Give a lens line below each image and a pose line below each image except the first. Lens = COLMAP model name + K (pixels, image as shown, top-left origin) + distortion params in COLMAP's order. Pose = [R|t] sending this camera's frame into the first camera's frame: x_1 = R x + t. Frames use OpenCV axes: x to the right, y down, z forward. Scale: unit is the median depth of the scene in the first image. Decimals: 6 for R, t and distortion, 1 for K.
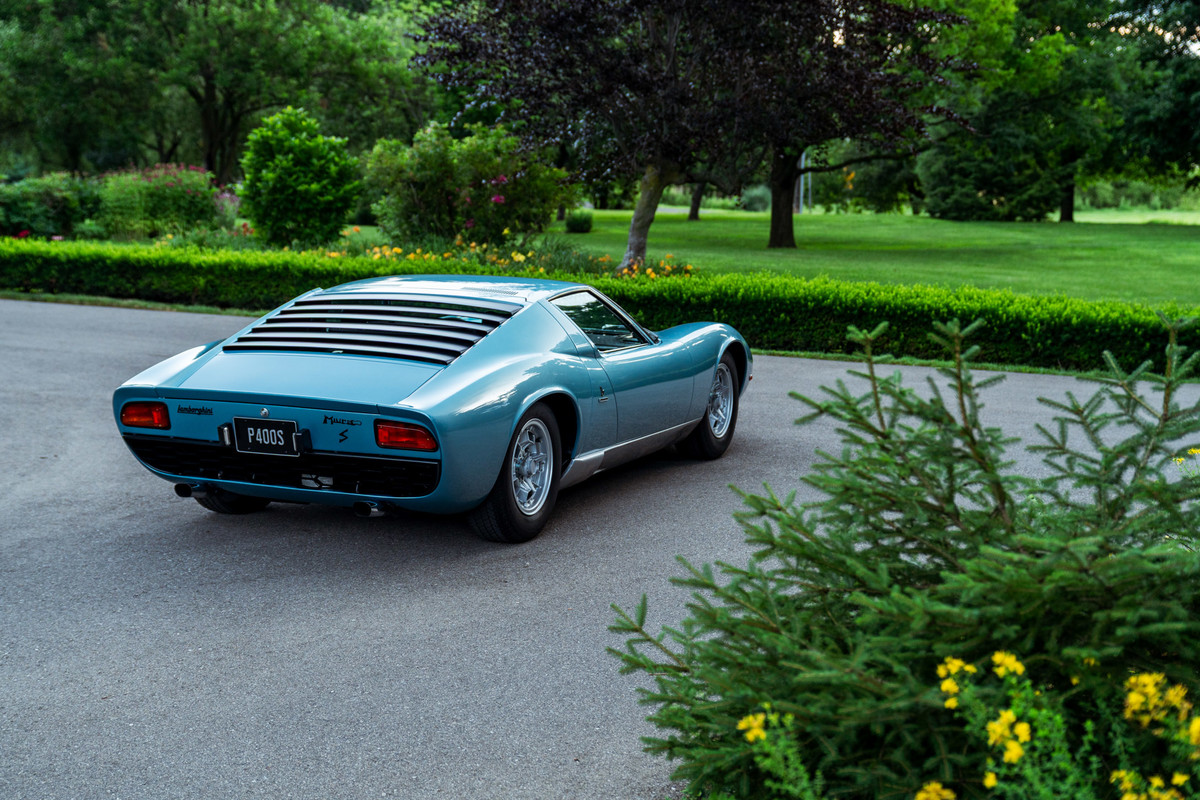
lens RADIAL K [[1723.6, 0, 582.1], [0, 1723.6, 408.9], [0, 0, 1]] dist [0.025188, 0.000000]
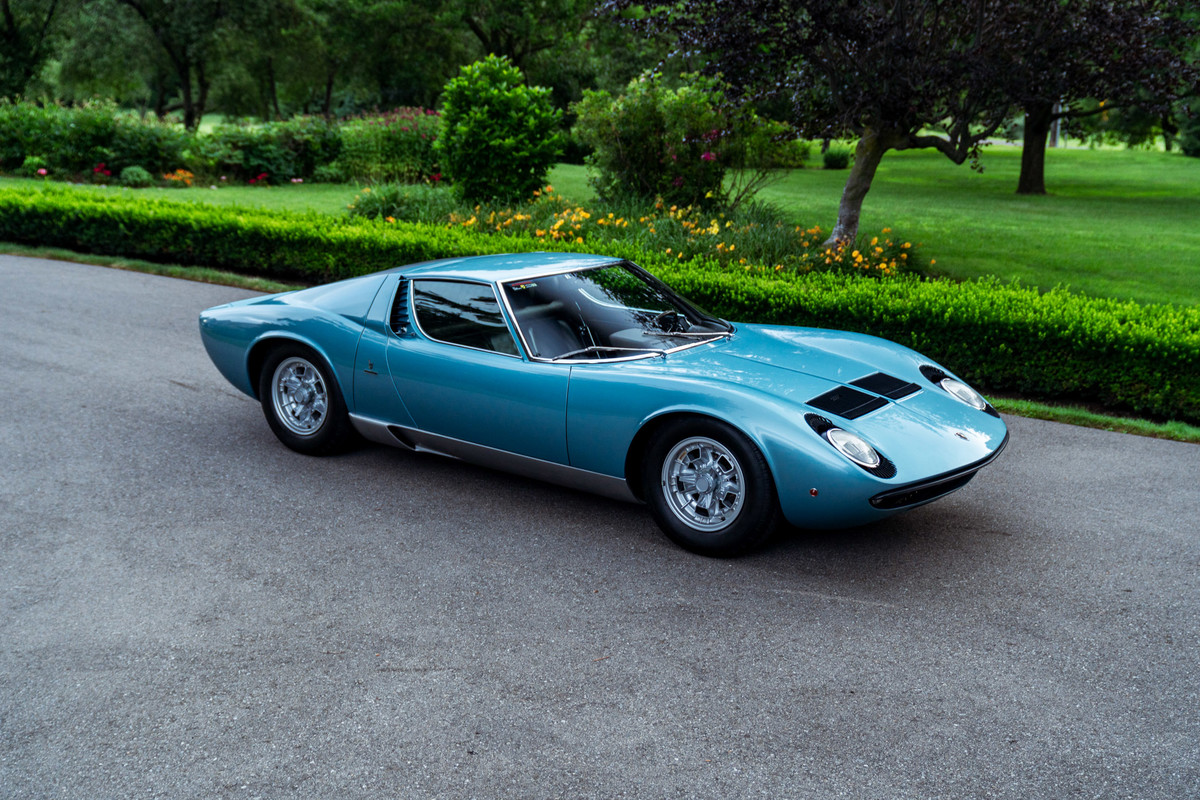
lens RADIAL K [[1377.7, 0, 602.5], [0, 1377.7, 404.6], [0, 0, 1]] dist [0.016191, 0.000000]
pose [[0.982041, 0.051643, -0.181463, 0.040595], [-0.036203, 0.995516, 0.087395, -0.056012], [0.185163, -0.079256, 0.979507, 0.273847]]
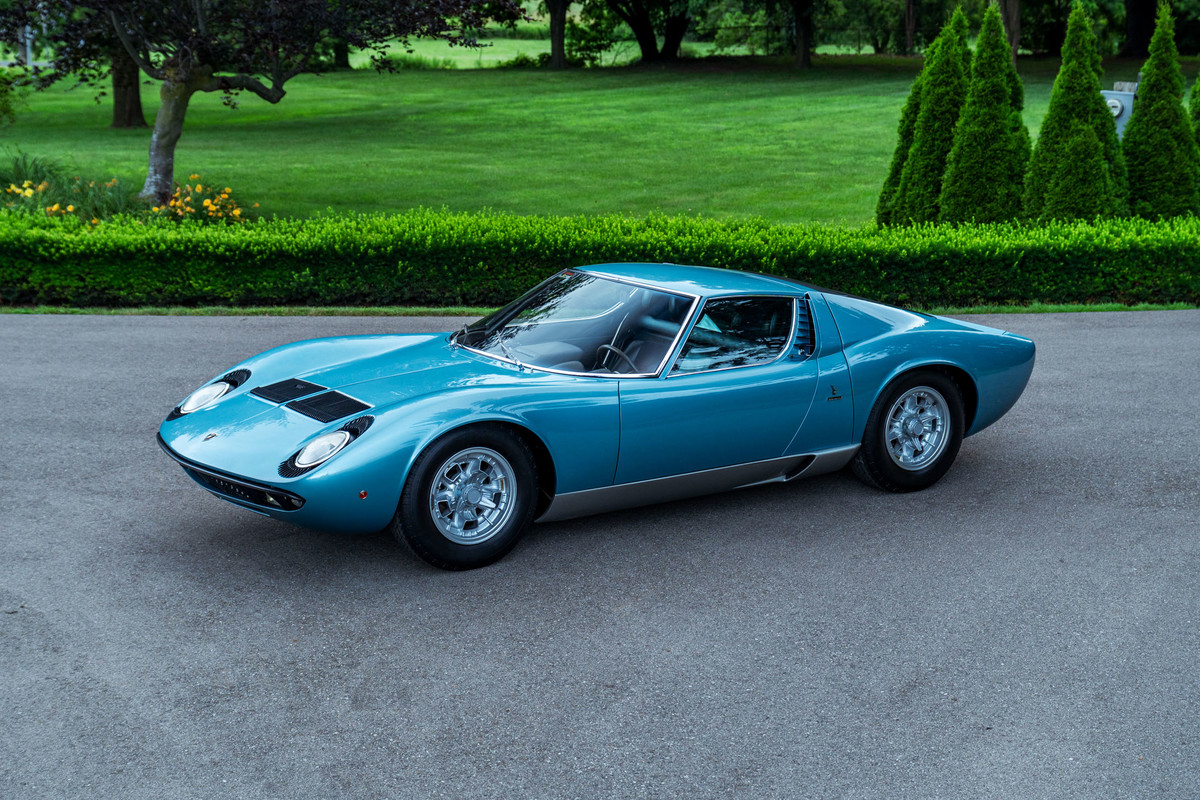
lens RADIAL K [[1954.3, 0, 591.2], [0, 1954.3, 372.0], [0, 0, 1]] dist [0.017780, 0.000000]
pose [[0.892941, -0.100106, 0.438901, -0.200443], [0.074458, 0.994376, 0.075317, -0.052001], [-0.443972, -0.034574, 0.895373, 0.072376]]
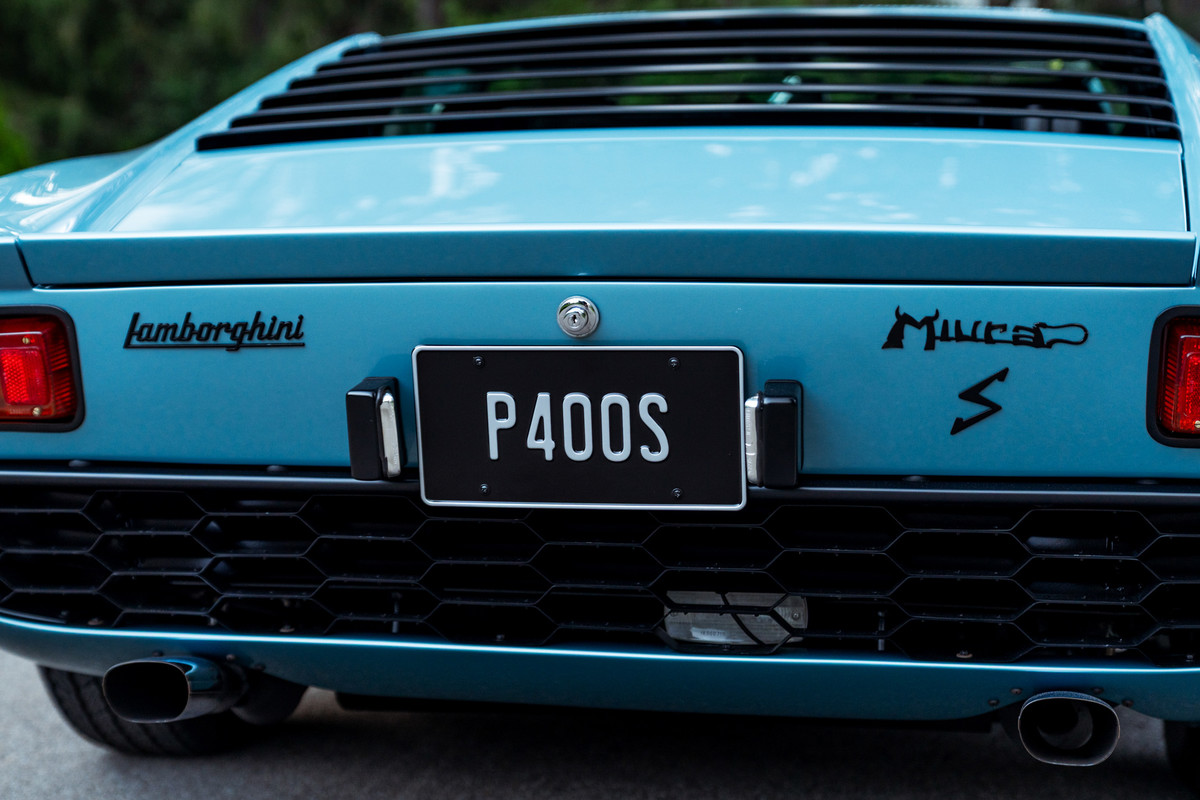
lens RADIAL K [[2113.3, 0, 592.9], [0, 2113.3, 399.0], [0, 0, 1]] dist [0.007845, 0.000000]
pose [[0.977362, -0.032383, 0.209079, -0.079216], [0.043906, 0.997748, -0.050707, 0.008741], [-0.206966, 0.058739, 0.976583, 0.244373]]
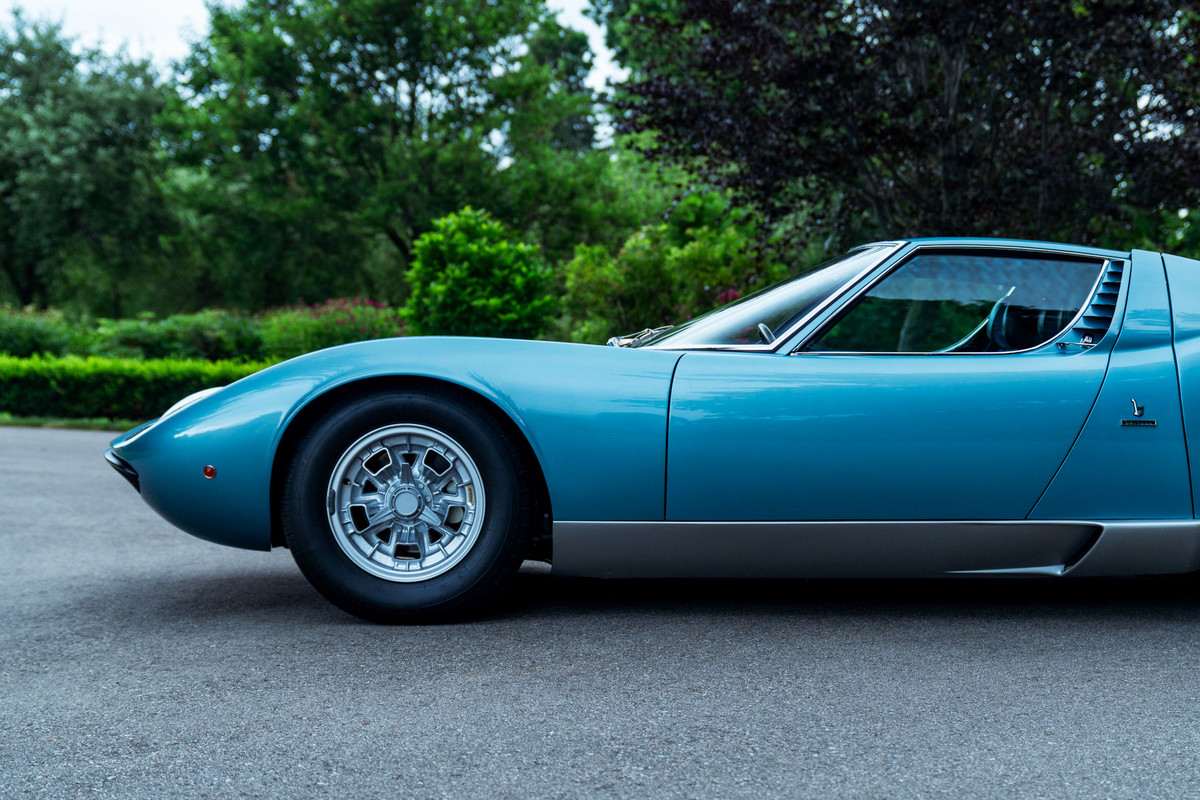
lens RADIAL K [[1793.5, 0, 606.0], [0, 1793.5, 403.5], [0, 0, 1]] dist [0.029078, 0.000000]
pose [[0.991413, -0.011736, -0.130243, 0.002381], [-0.003635, 0.993107, -0.117155, 0.014301], [0.130720, 0.116622, 0.984536, 0.212016]]
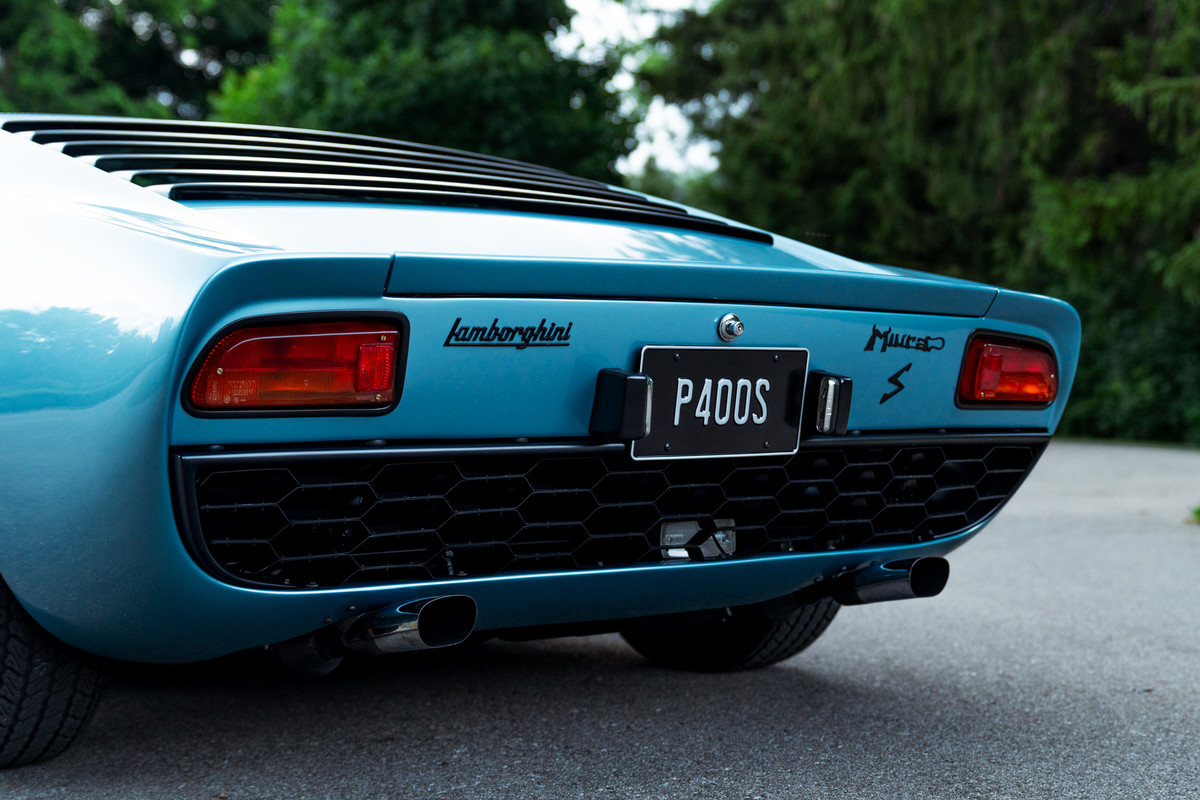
lens RADIAL K [[1812.1, 0, 664.7], [0, 1812.1, 368.8], [0, 0, 1]] dist [-0.028430, 0.000000]
pose [[0.452001, 0.002909, 0.892013, -0.165867], [0.129878, 0.989124, -0.069038, 0.010760], [-0.882512, 0.147058, 0.446707, 0.284108]]
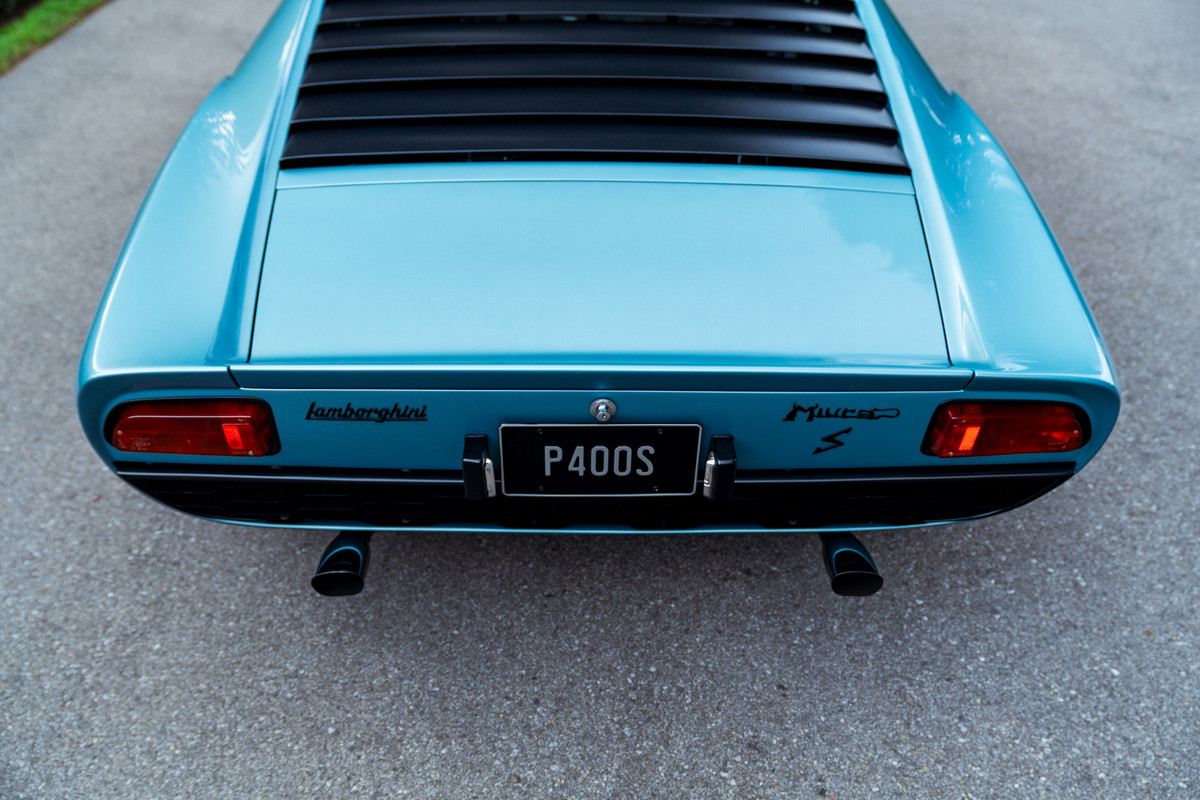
lens RADIAL K [[1117.5, 0, 591.7], [0, 1117.5, 397.1], [0, 0, 1]] dist [0.010845, 0.000000]
pose [[0.910466, -0.211552, 0.355383, -0.089208], [0.052315, 0.911284, 0.408441, -0.031837], [-0.410261, -0.353280, 0.840761, 0.266832]]
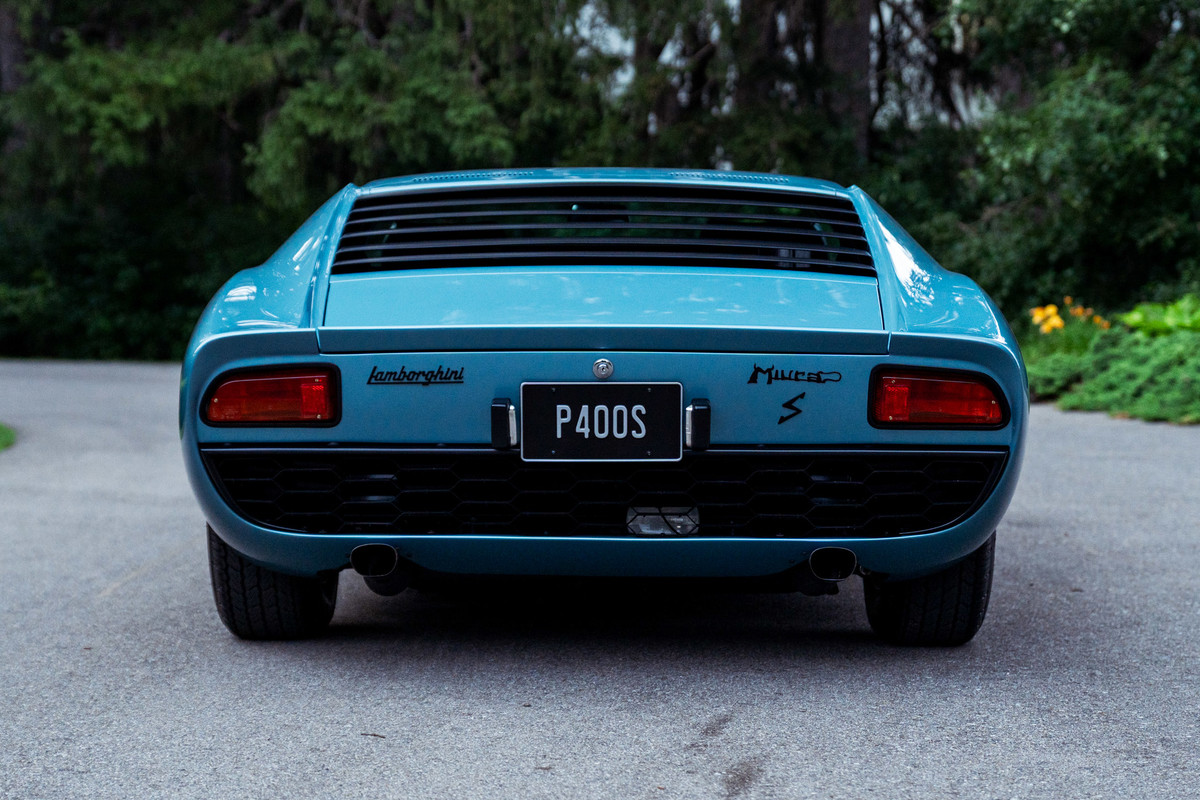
lens RADIAL K [[2578.9, 0, 568.6], [0, 2578.9, 405.6], [0, 0, 1]] dist [-0.032814, 0.000000]
pose [[0.922795, -0.024169, 0.384533, -0.151326], [0.058657, 0.995210, -0.078212, 0.021580], [-0.380801, 0.094729, 0.919792, 0.123996]]
